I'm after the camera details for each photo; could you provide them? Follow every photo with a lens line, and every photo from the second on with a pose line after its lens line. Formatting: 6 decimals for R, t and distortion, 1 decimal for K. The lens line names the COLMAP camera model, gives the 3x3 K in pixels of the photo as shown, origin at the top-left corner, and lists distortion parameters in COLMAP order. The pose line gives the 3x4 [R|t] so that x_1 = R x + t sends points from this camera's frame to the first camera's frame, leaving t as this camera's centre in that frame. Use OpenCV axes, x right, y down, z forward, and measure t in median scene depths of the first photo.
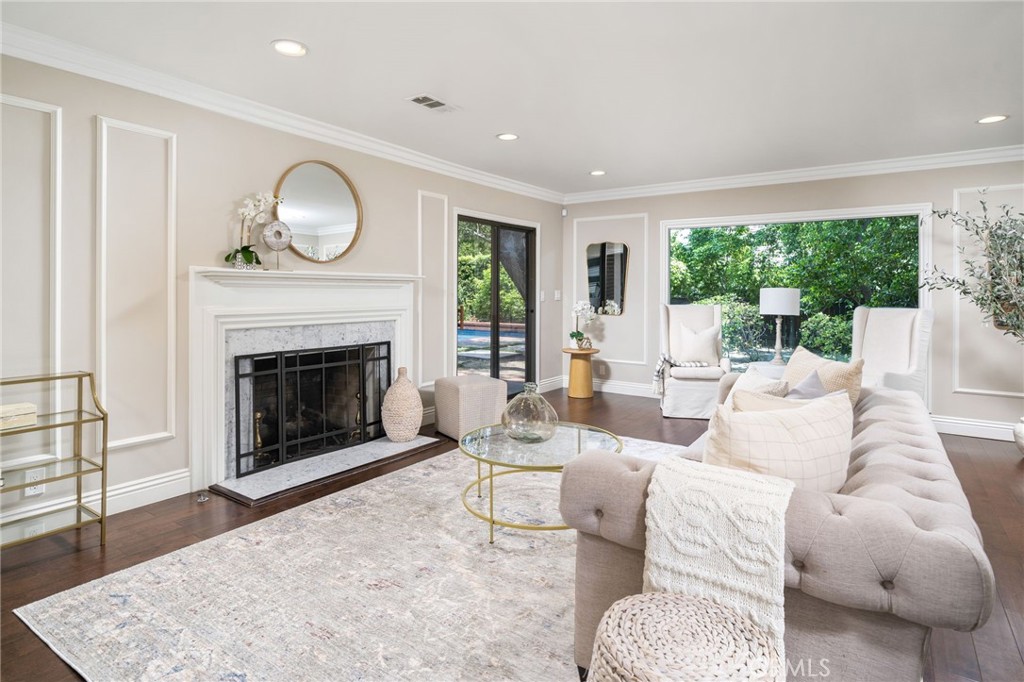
lens RADIAL K [[555.0, 0, 512.0], [0, 555.0, 291.7], [0, 0, 1]] dist [0.008164, -0.000410]
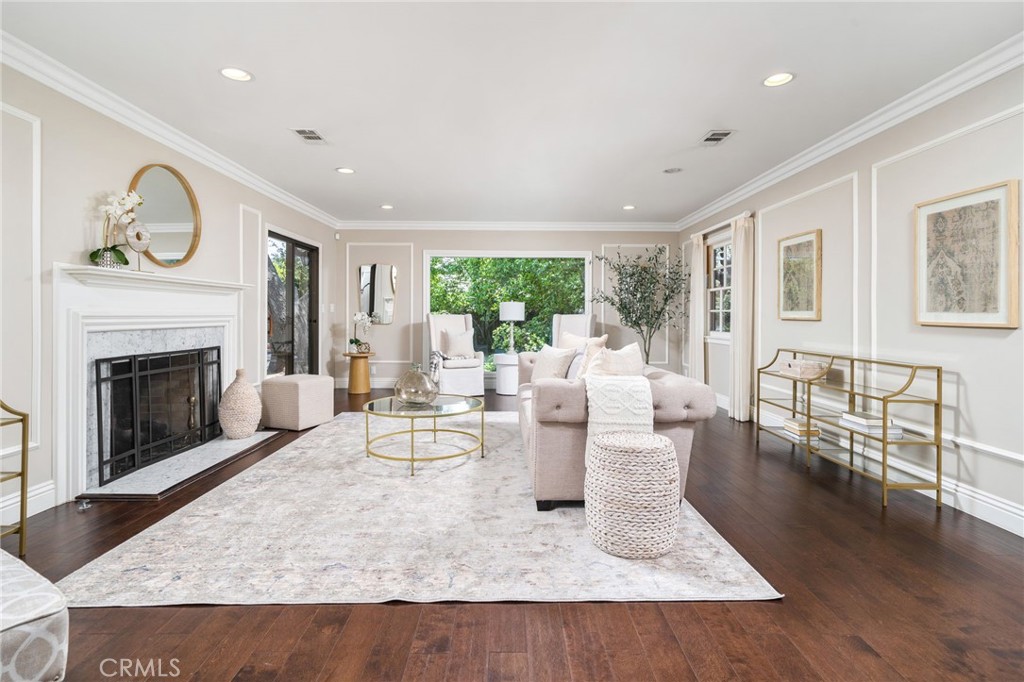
lens RADIAL K [[505.2, 0, 512.6], [0, 505.2, 315.5], [0, 0, 1]] dist [0.017360, -0.000012]
pose [[0.818110, -0.001867, 0.575059, -0.385384], [0.001041, 0.999998, 0.001766, 0.036733], [-0.575061, -0.000846, 0.818110, -0.118214]]
